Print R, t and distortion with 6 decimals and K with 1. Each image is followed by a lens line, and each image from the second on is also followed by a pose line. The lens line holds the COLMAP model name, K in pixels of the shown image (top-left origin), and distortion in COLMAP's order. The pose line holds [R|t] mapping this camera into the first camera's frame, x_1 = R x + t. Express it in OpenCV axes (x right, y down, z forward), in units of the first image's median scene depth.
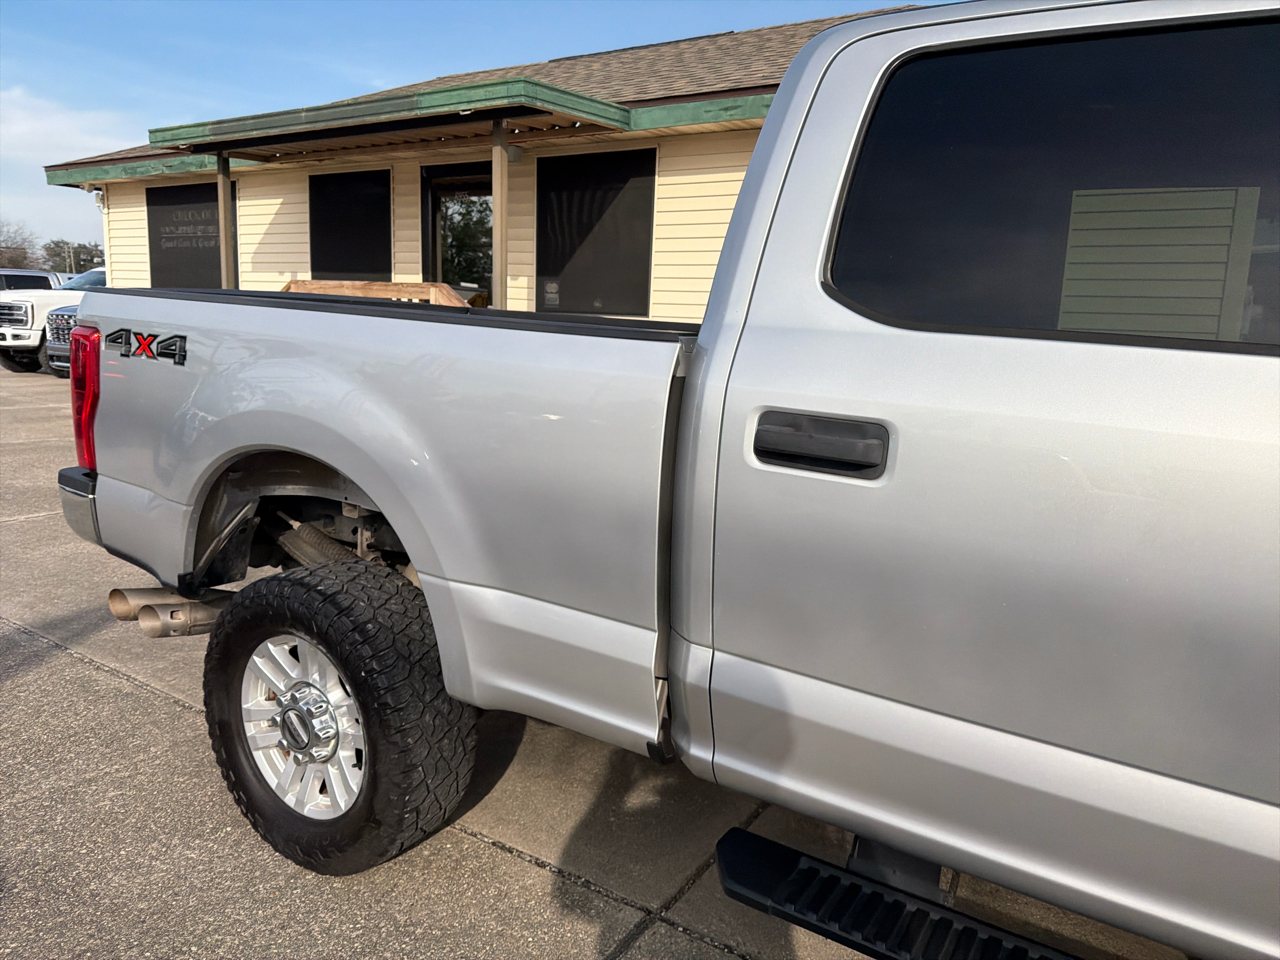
lens RADIAL K [[906.0, 0, 637.8], [0, 906.0, 478.5], [0, 0, 1]] dist [0.028511, -0.032243]
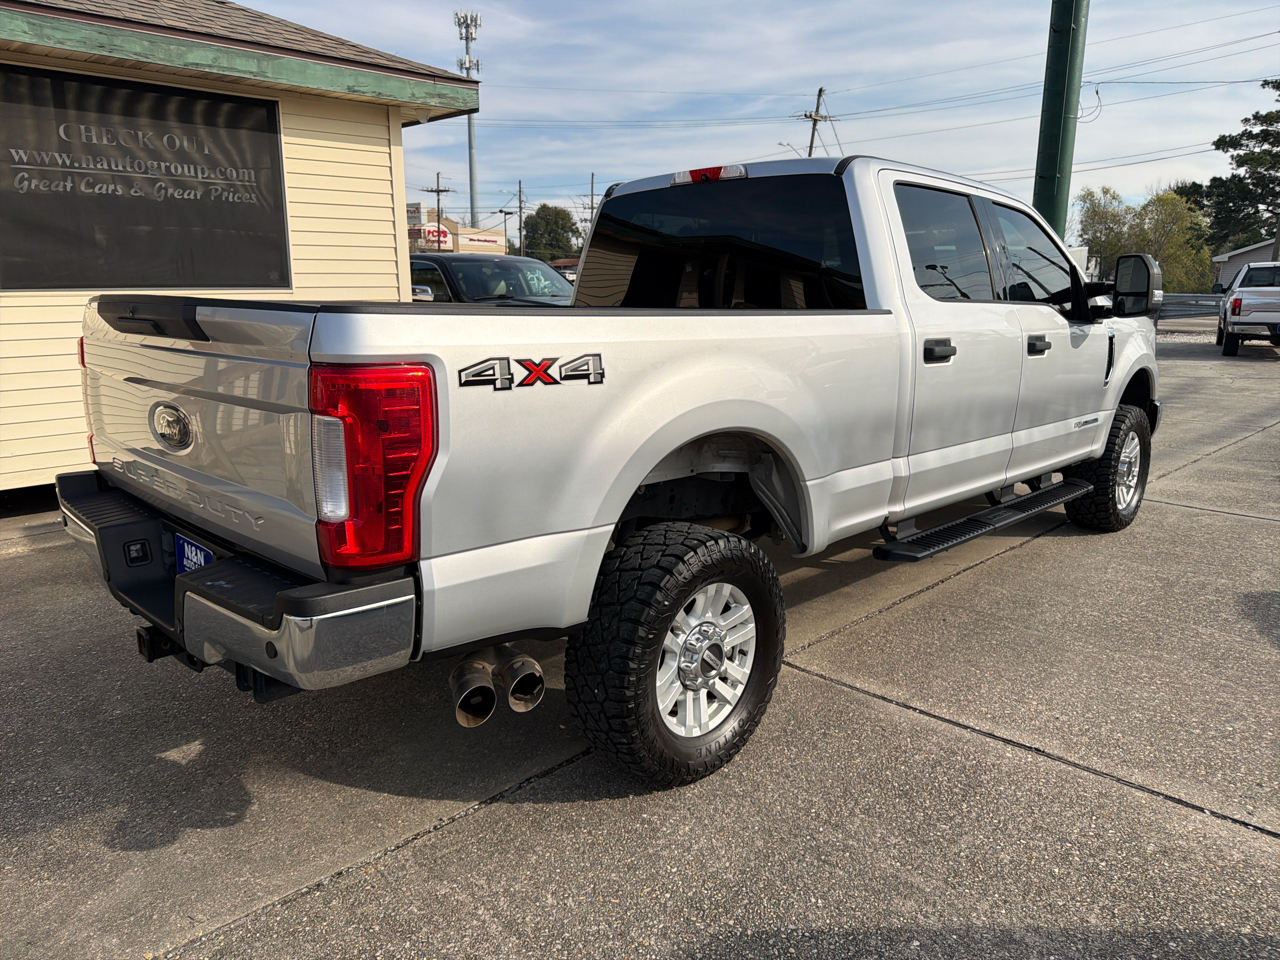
lens RADIAL K [[906.0, 0, 642.4], [0, 906.0, 455.9], [0, 0, 1]] dist [0.028511, -0.032243]
pose [[0.203629, -0.223669, 0.953157, -1.359666], [0.174356, 0.966277, 0.189498, -0.214570], [-0.963398, 0.127601, 0.235760, 0.707023]]
